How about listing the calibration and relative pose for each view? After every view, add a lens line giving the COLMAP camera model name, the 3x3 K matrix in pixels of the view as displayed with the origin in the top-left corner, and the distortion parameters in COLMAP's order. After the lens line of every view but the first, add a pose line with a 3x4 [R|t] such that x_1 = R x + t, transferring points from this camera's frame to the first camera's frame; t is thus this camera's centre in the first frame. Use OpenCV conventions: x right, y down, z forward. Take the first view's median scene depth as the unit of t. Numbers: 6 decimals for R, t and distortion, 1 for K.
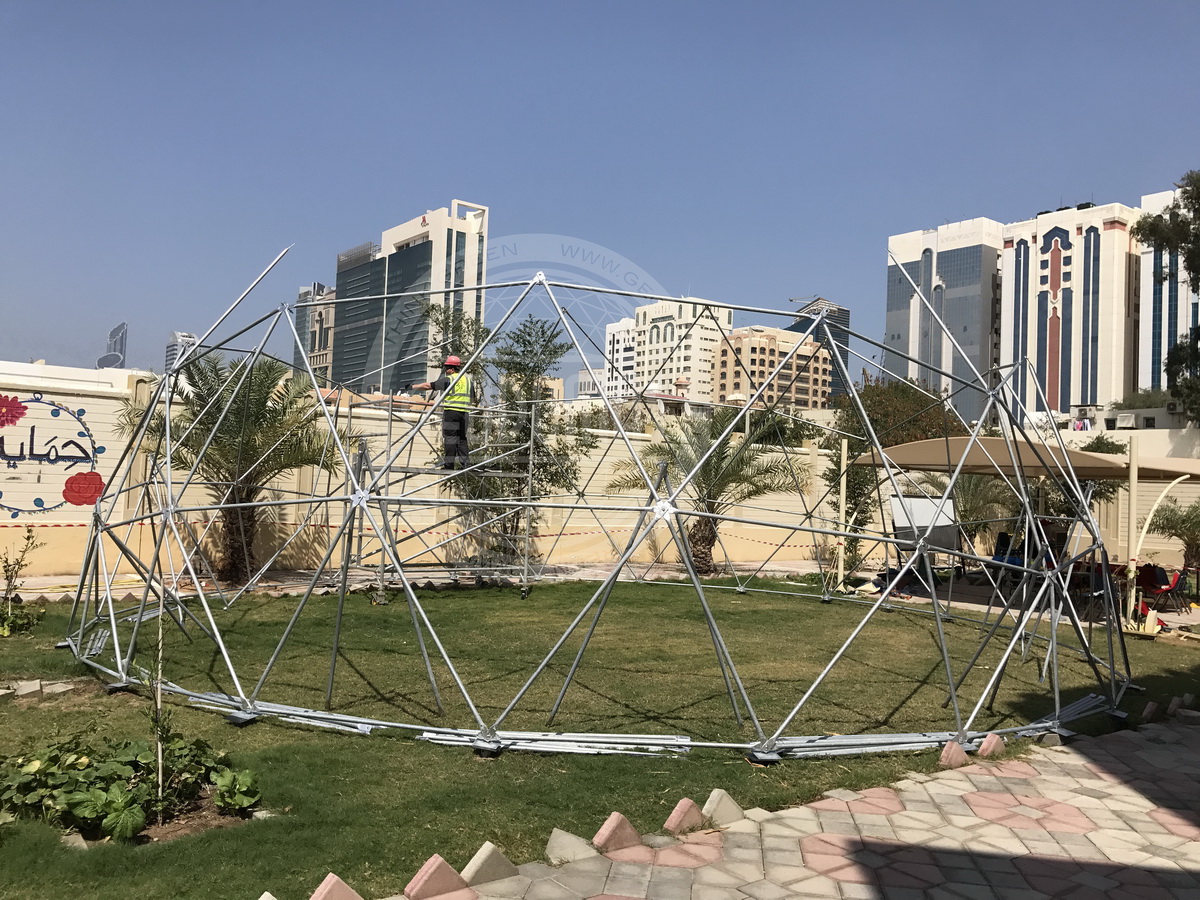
lens RADIAL K [[987.4, 0, 595.4], [0, 987.4, 452.4], [0, 0, 1]] dist [0.048422, -0.047532]
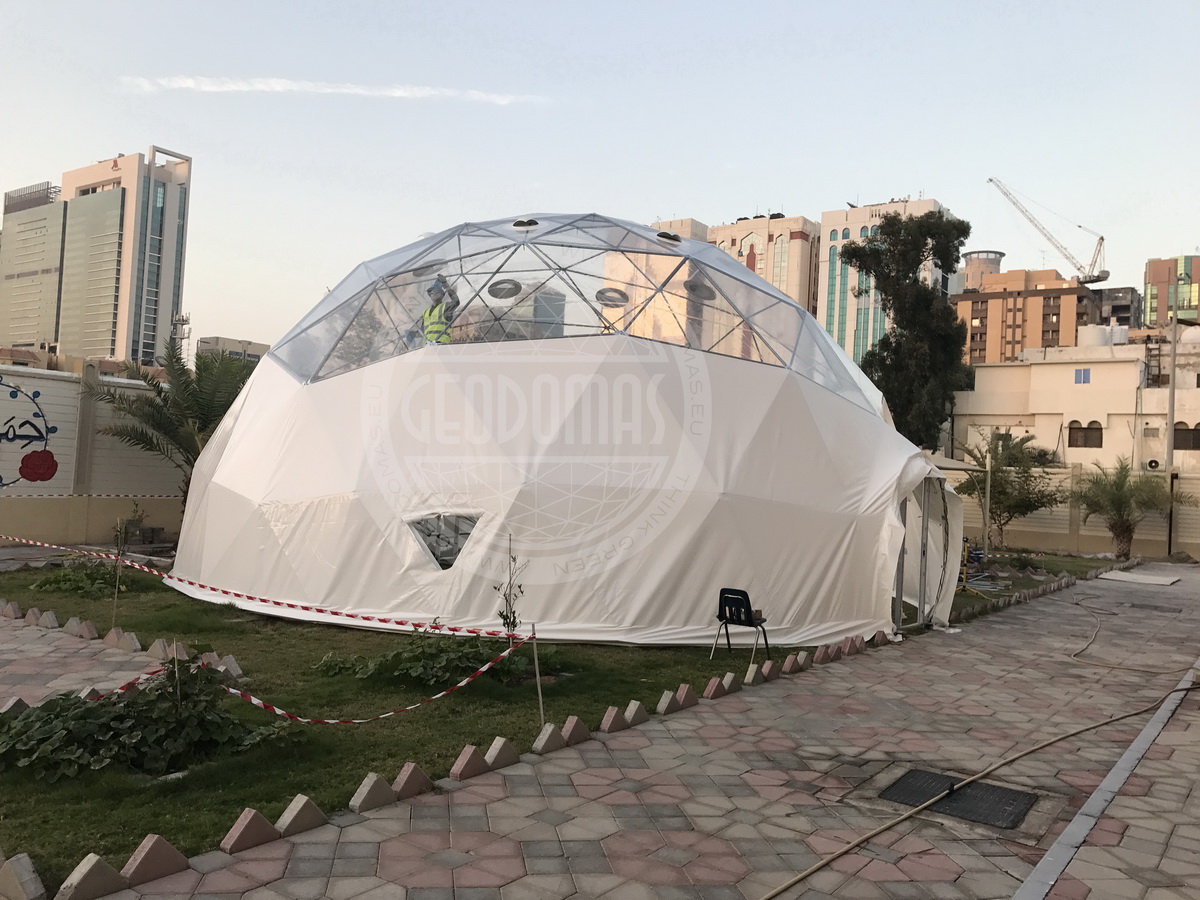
lens RADIAL K [[987.4, 0, 595.4], [0, 987.4, 452.4], [0, 0, 1]] dist [0.048422, -0.047532]
pose [[0.957394, 0.016150, 0.288334, -0.020893], [-0.023595, 0.999471, 0.022365, -0.001338], [-0.287820, -0.028216, 0.957269, -0.016283]]
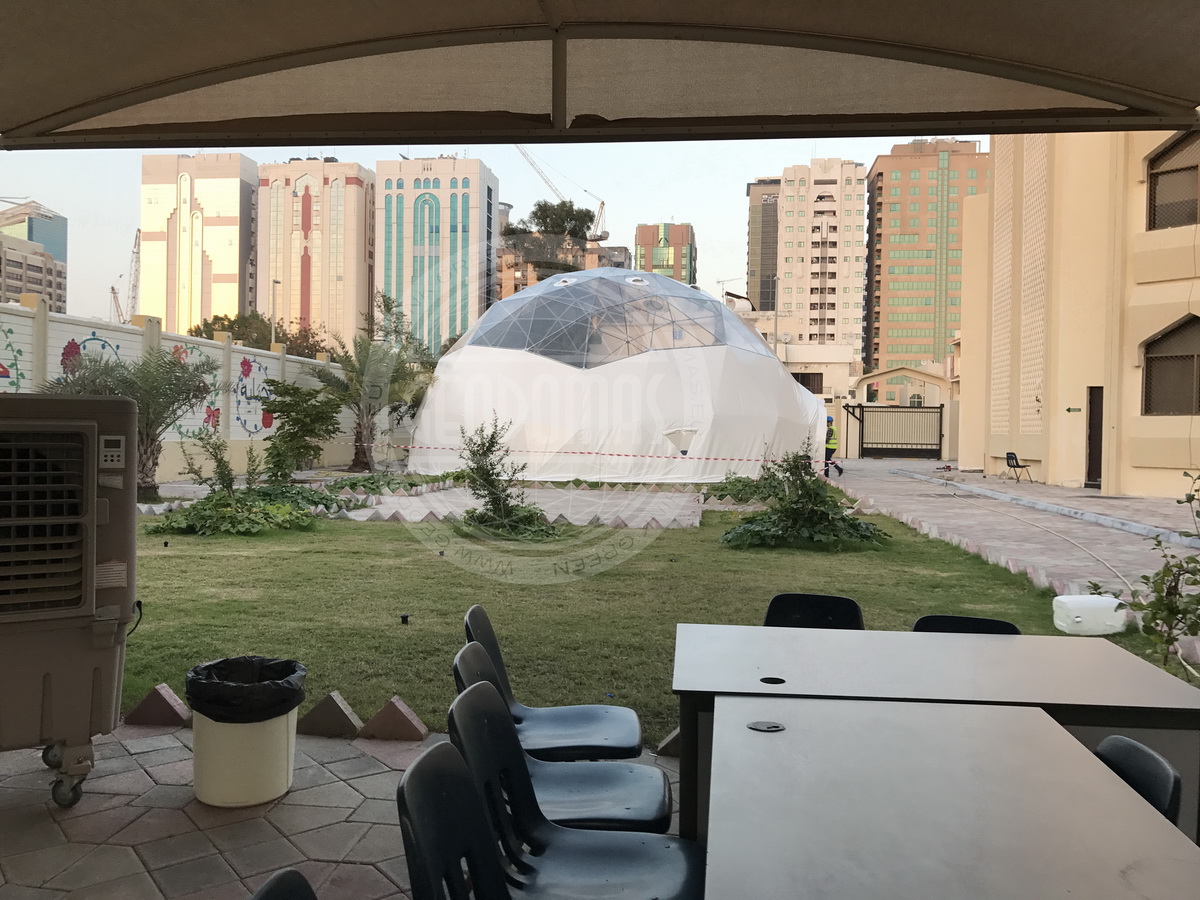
lens RADIAL K [[985.0, 0, 600.0], [0, 985.0, 450.0], [0, 0, 1]] dist [0.077287, -0.192931]
pose [[0.708161, -0.044567, 0.704643, -0.109265], [-0.010884, 0.997198, 0.074009, -0.002893], [-0.705967, -0.060080, 0.705692, -0.041103]]
